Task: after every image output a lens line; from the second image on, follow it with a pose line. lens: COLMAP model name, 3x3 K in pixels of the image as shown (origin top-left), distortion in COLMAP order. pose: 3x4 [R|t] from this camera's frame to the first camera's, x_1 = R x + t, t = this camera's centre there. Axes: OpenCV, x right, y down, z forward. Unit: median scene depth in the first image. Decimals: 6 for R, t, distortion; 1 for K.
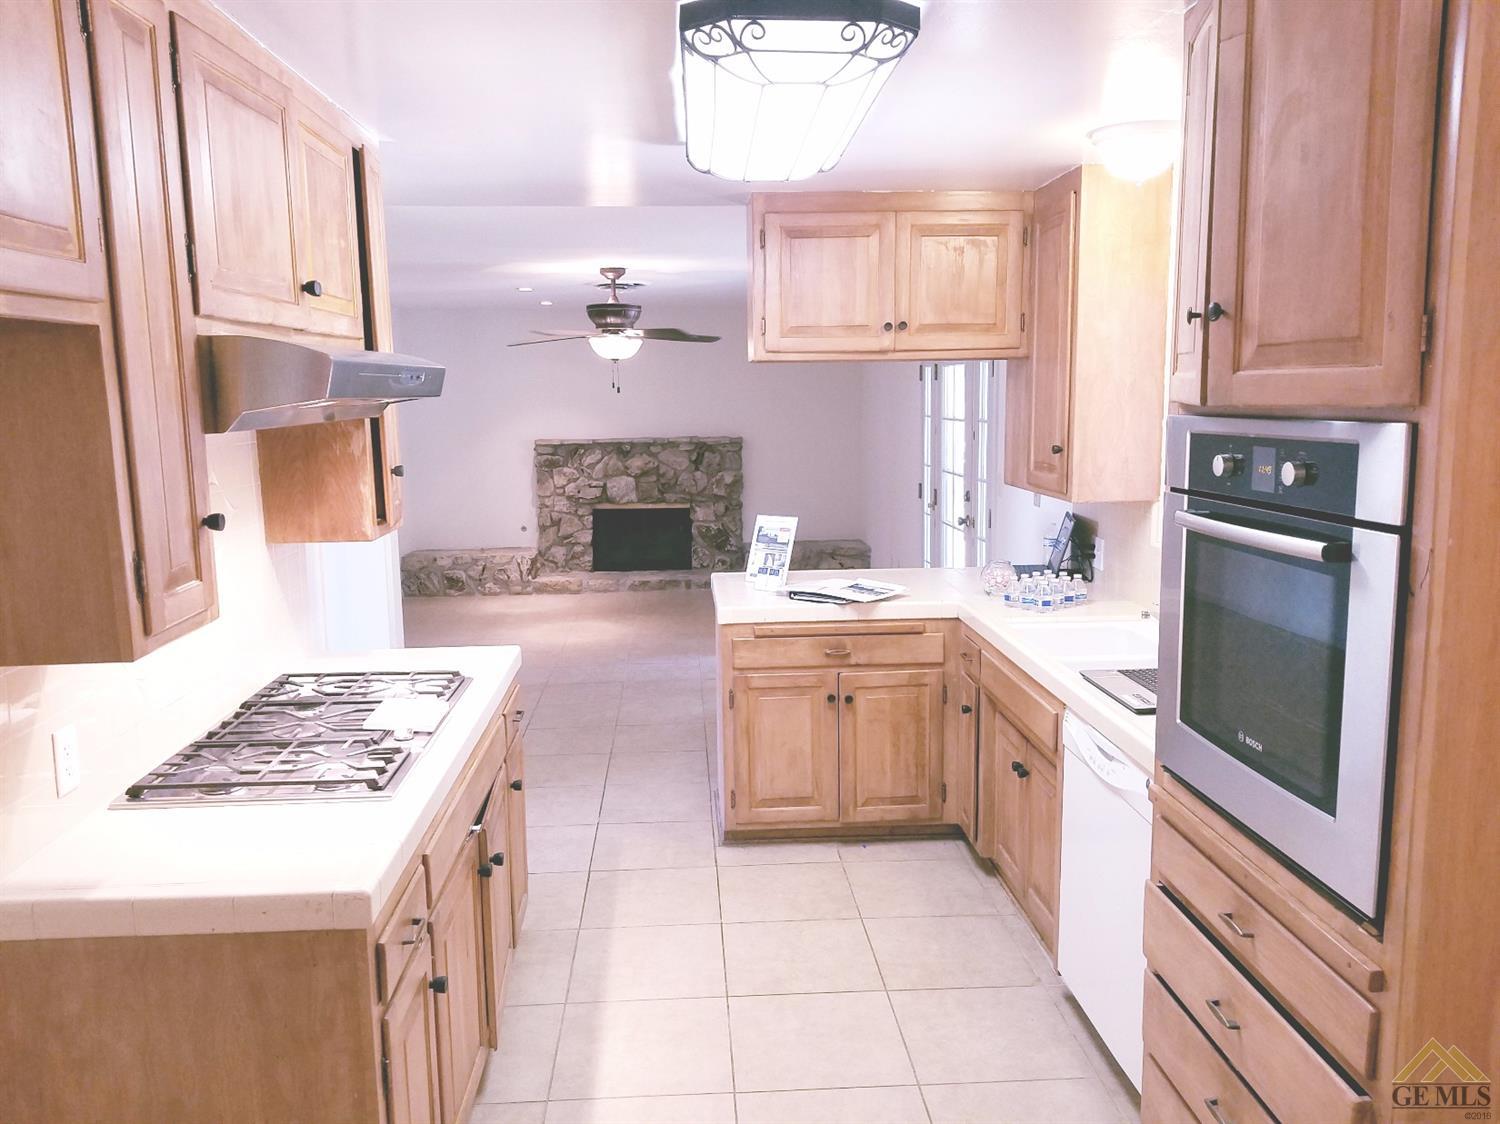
lens RADIAL K [[1135.6, 0, 750.0], [0, 1135.6, 562.0], [0, 0, 1]] dist [0.090667, -0.133375]
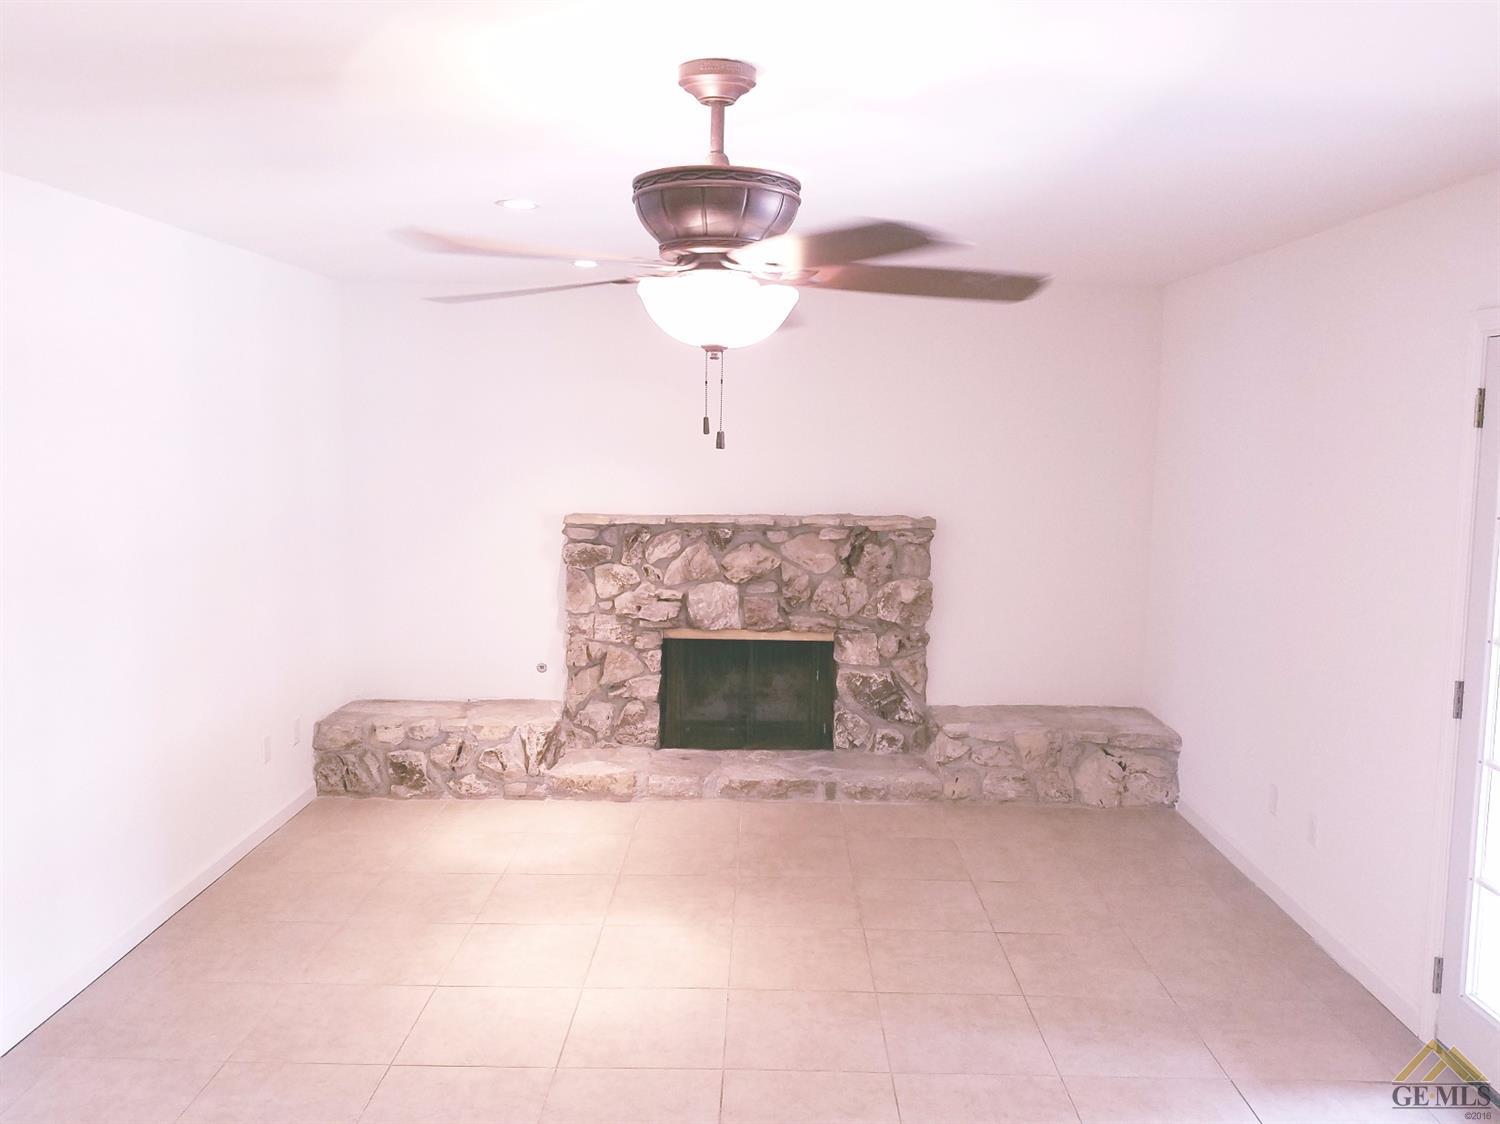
lens RADIAL K [[1135.6, 0, 750.0], [0, 1135.6, 562.0], [0, 0, 1]] dist [0.090667, -0.133375]
pose [[0.996512, 0.030151, -0.077812, -0.052357], [-0.032529, 0.999036, -0.029477, -0.069688], [0.076848, 0.031906, 0.996532, 0.442677]]
